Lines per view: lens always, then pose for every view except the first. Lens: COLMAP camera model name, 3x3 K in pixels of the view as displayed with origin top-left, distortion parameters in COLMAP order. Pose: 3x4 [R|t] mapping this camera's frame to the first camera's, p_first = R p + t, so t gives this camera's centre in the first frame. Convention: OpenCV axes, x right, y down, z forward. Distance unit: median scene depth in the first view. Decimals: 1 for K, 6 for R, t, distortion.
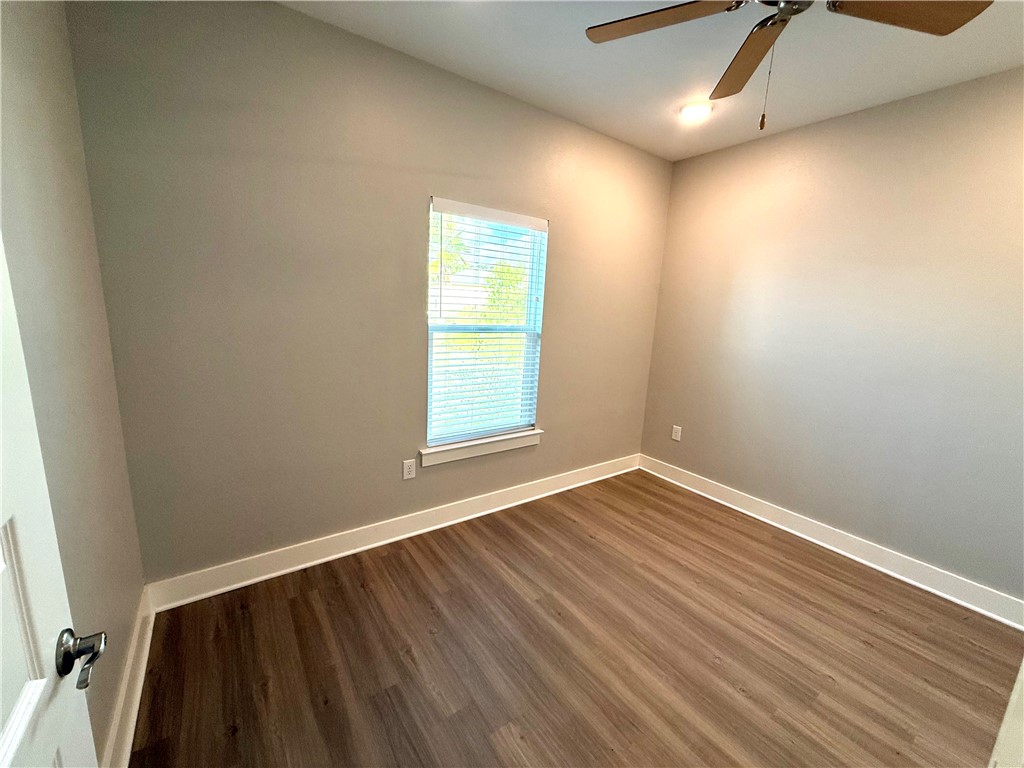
lens RADIAL K [[411.1, 0, 508.6], [0, 411.1, 383.4], [0, 0, 1]] dist [-0.003805, 0.000536]
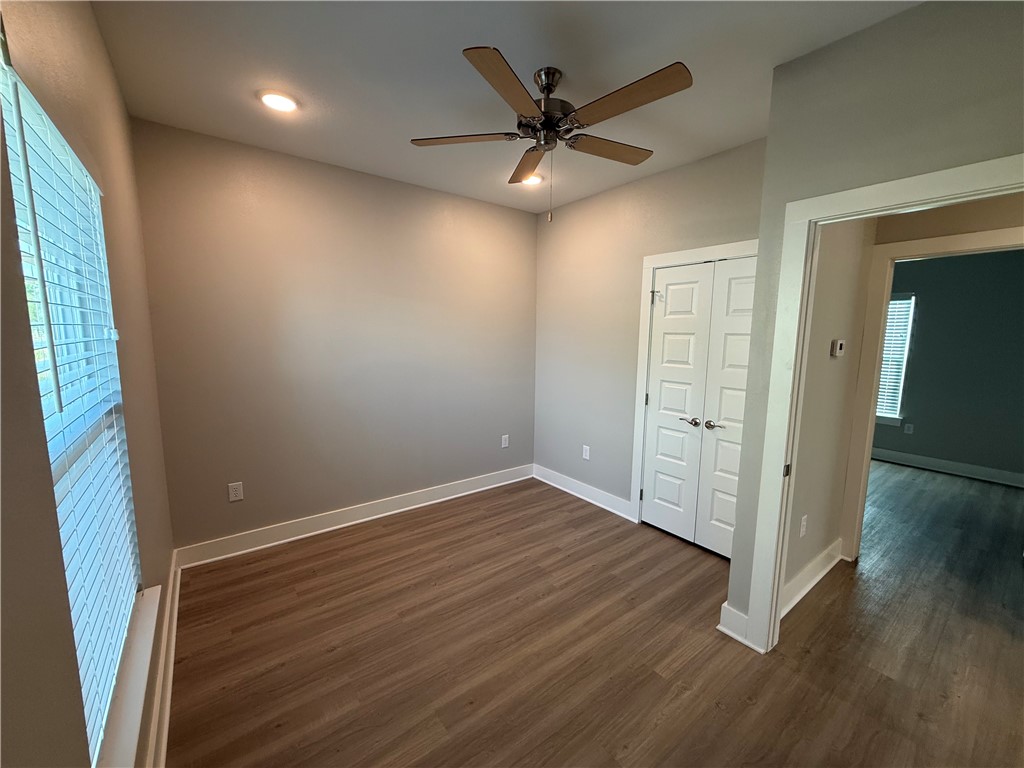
lens RADIAL K [[411.1, 0, 516.0], [0, 411.1, 386.7], [0, 0, 1]] dist [-0.003805, 0.000536]
pose [[-0.038973, -0.184240, 0.982108, -0.531655], [0.177759, 0.965900, 0.188253, -0.192879], [-0.983302, 0.181915, -0.004894, 0.708303]]
